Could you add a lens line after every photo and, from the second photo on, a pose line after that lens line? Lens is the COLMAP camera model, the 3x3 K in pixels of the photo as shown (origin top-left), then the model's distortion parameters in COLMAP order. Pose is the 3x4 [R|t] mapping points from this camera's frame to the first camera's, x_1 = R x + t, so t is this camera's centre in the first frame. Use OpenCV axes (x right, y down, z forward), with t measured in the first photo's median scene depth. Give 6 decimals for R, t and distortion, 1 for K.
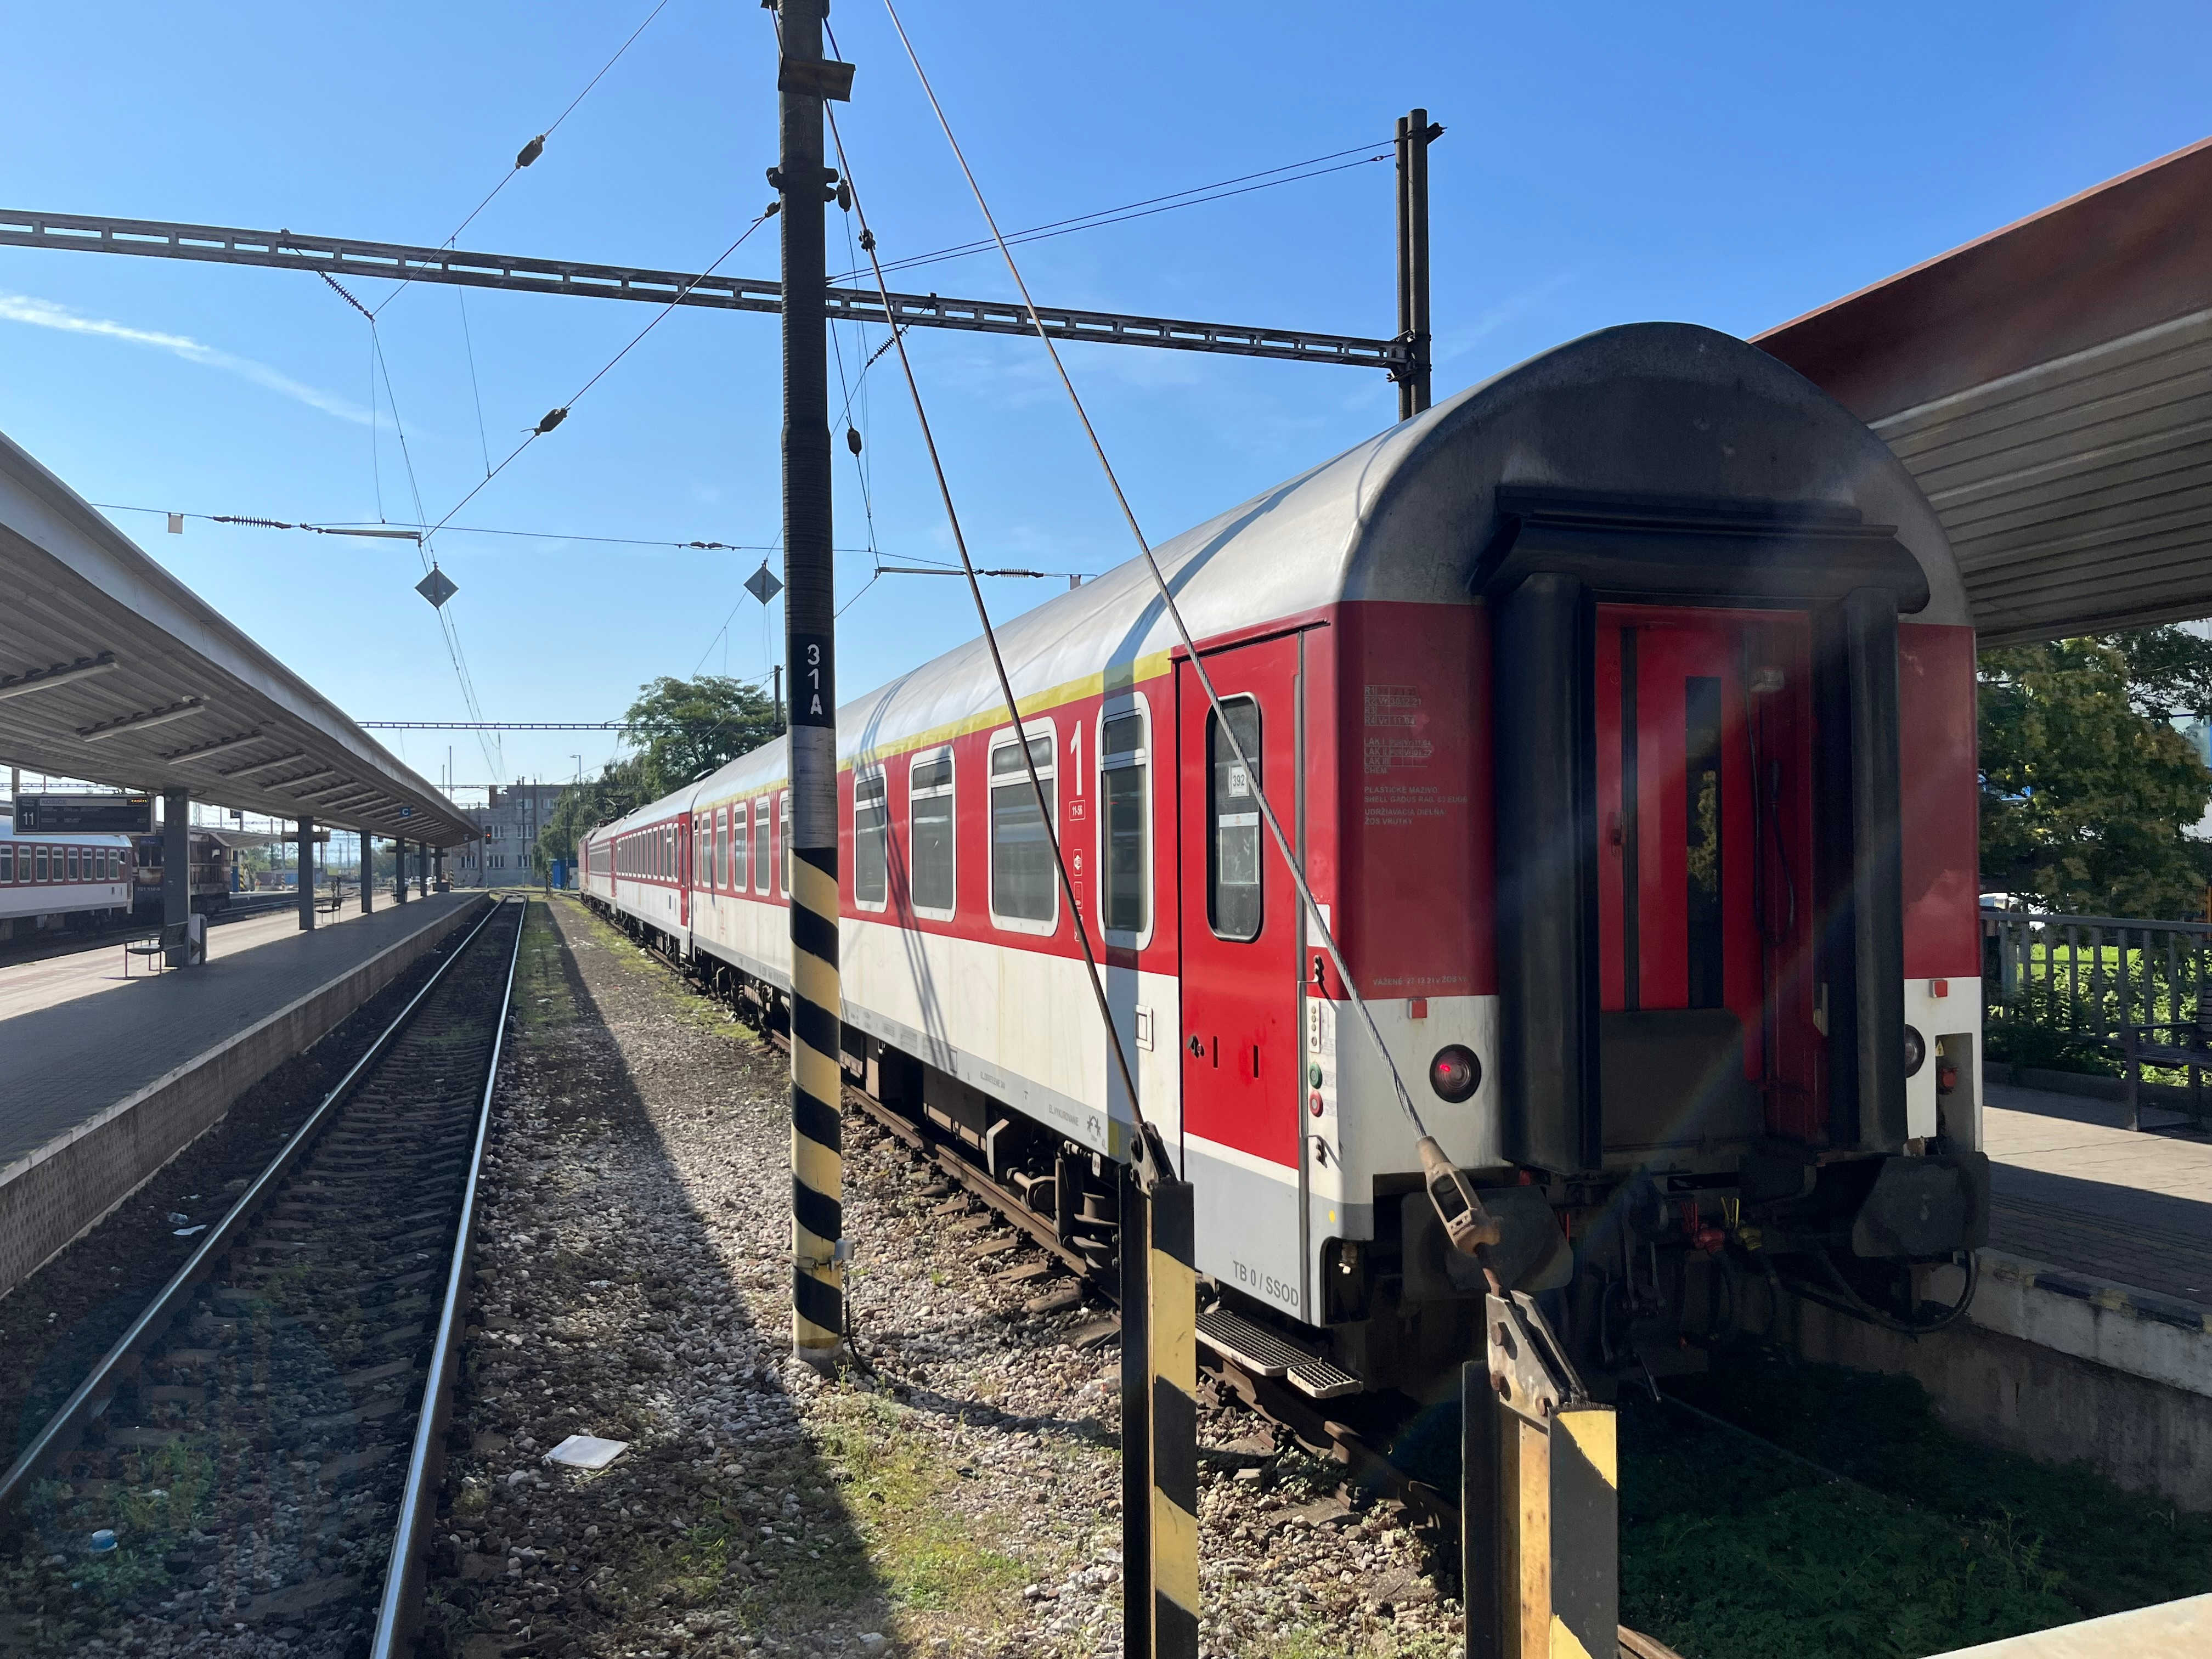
lens RADIAL K [[1688.5, 0, 1106.9], [0, 1688.5, 833.3], [0, 0, 1]] dist [0.025198, 0.024523]
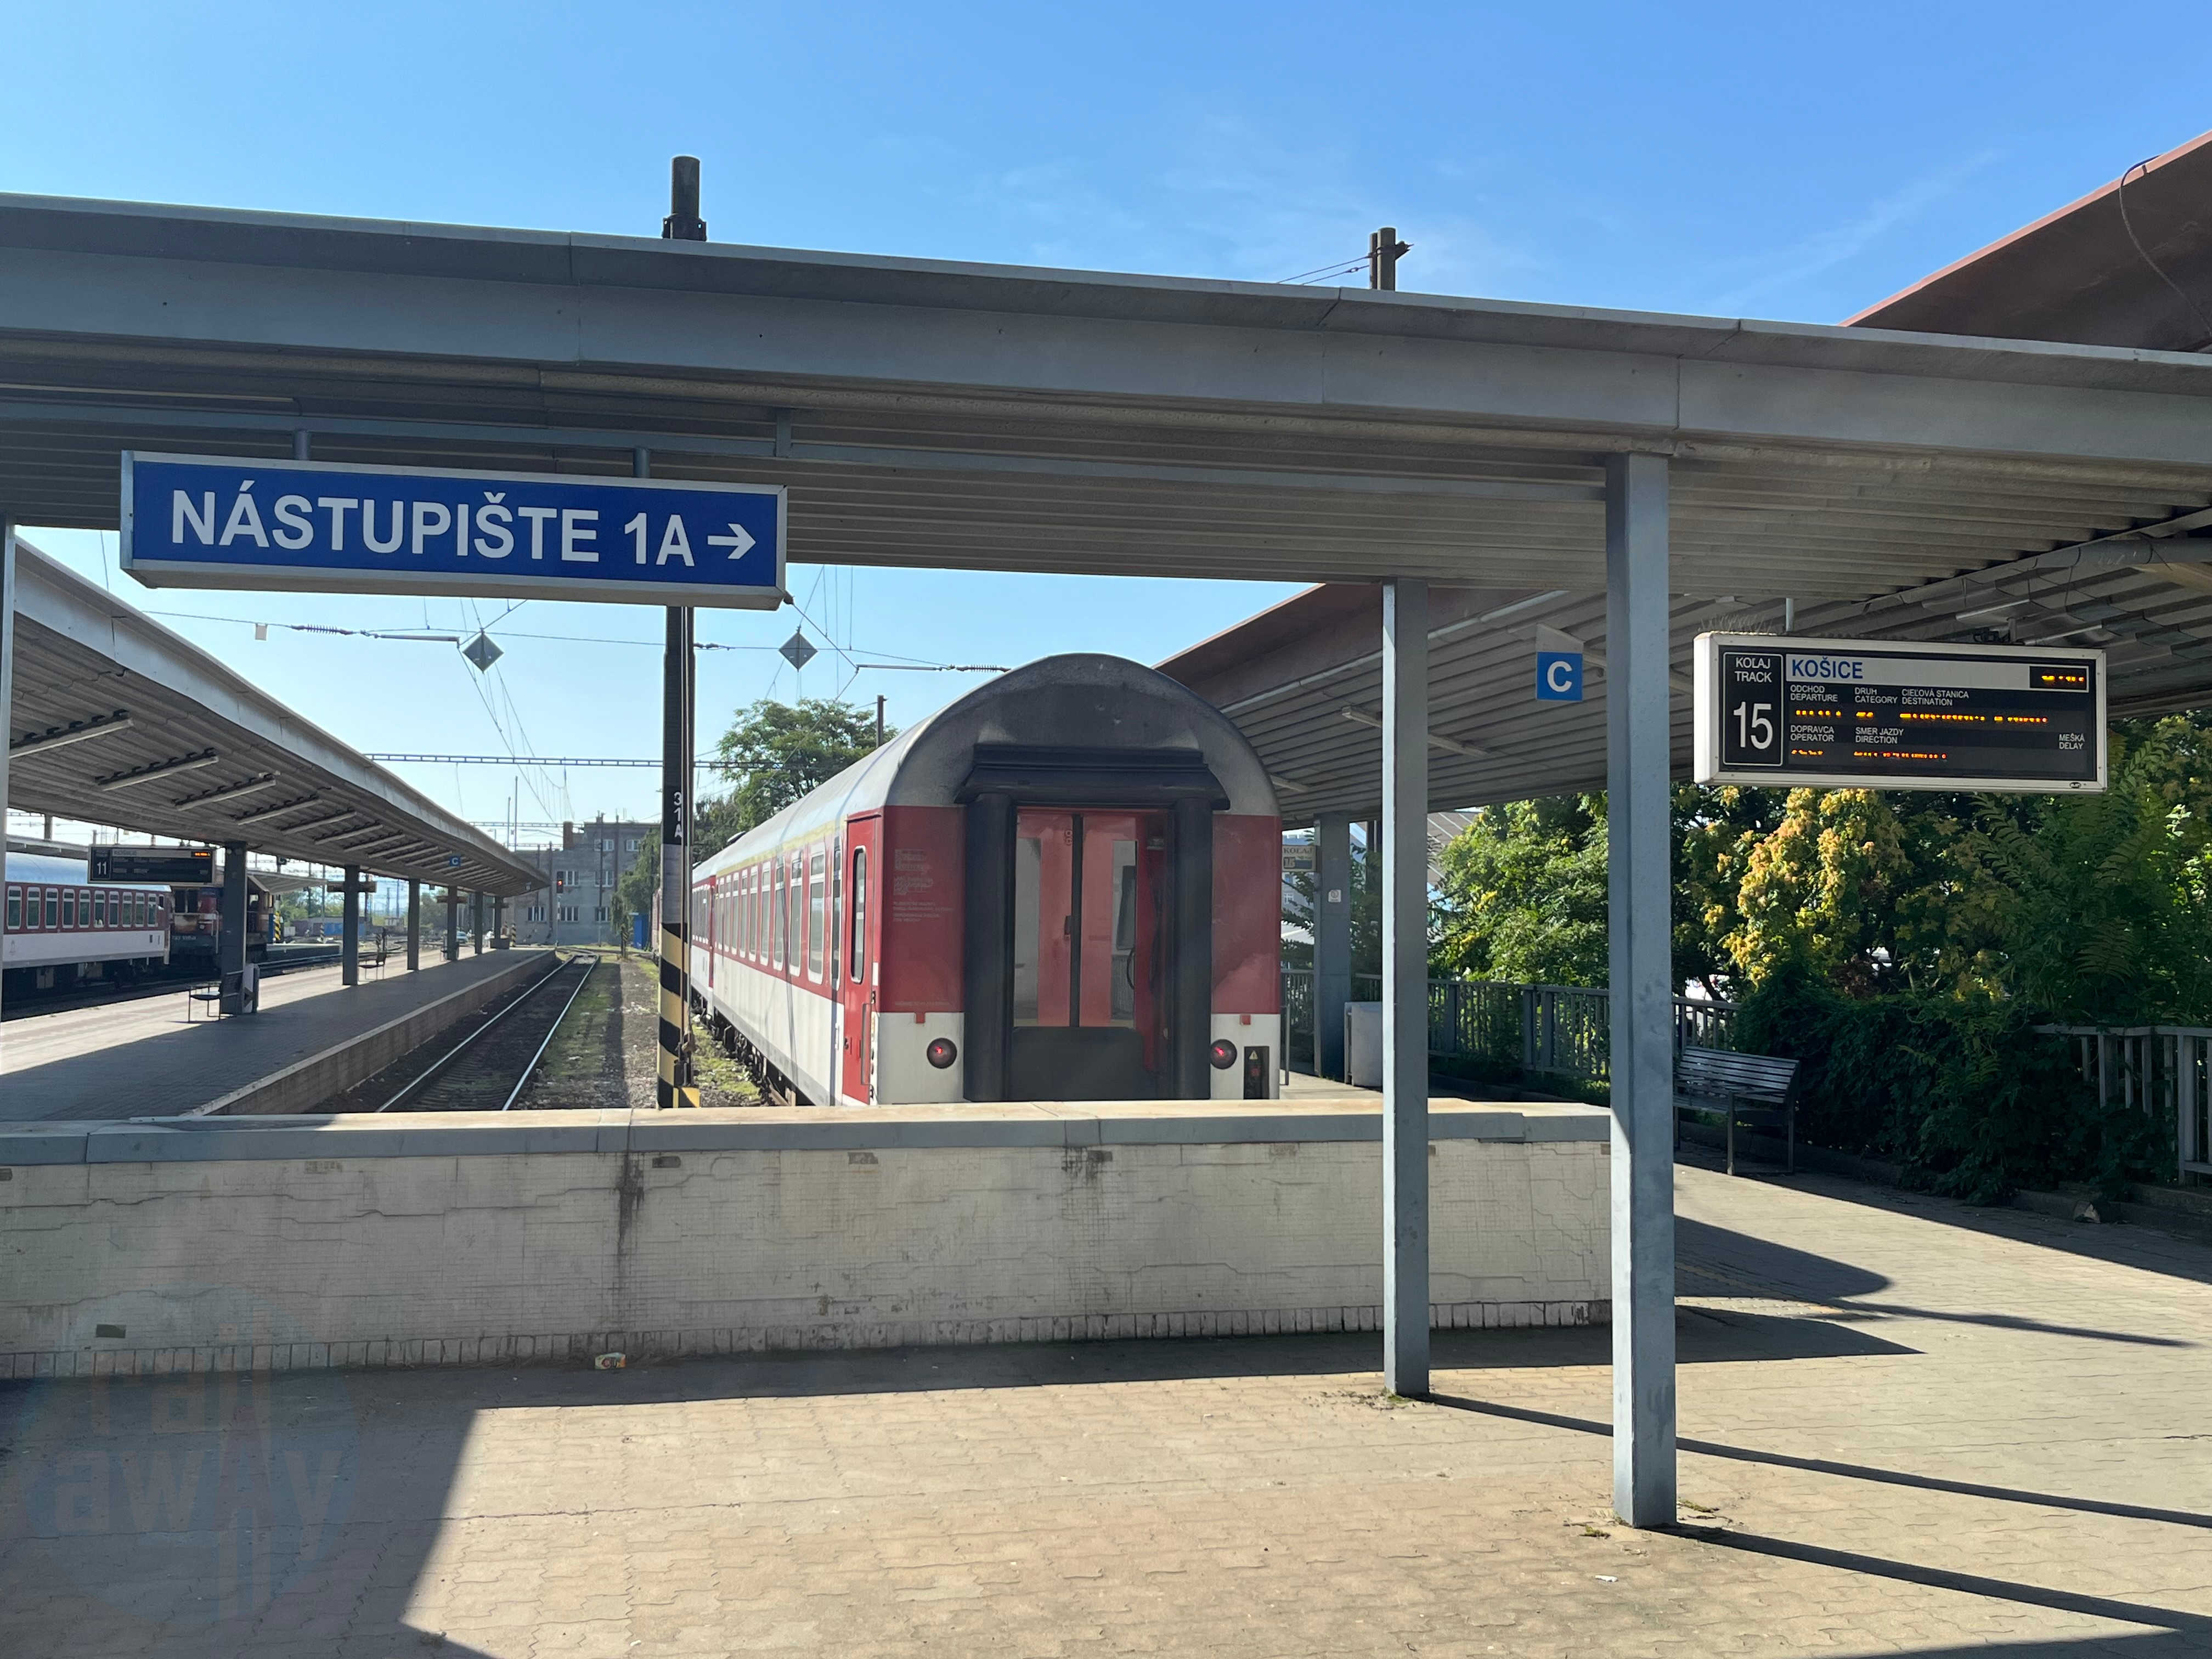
lens RADIAL K [[2193.2, 0, 1105.2], [0, 2193.2, 844.3], [0, 0, 1]] dist [0.072133, 0.000000]
pose [[0.993645, 0.020321, -0.110712, 0.124863], [-0.022740, 0.999528, -0.020635, -0.008828], [0.110240, 0.023022, 0.993638, -0.273396]]
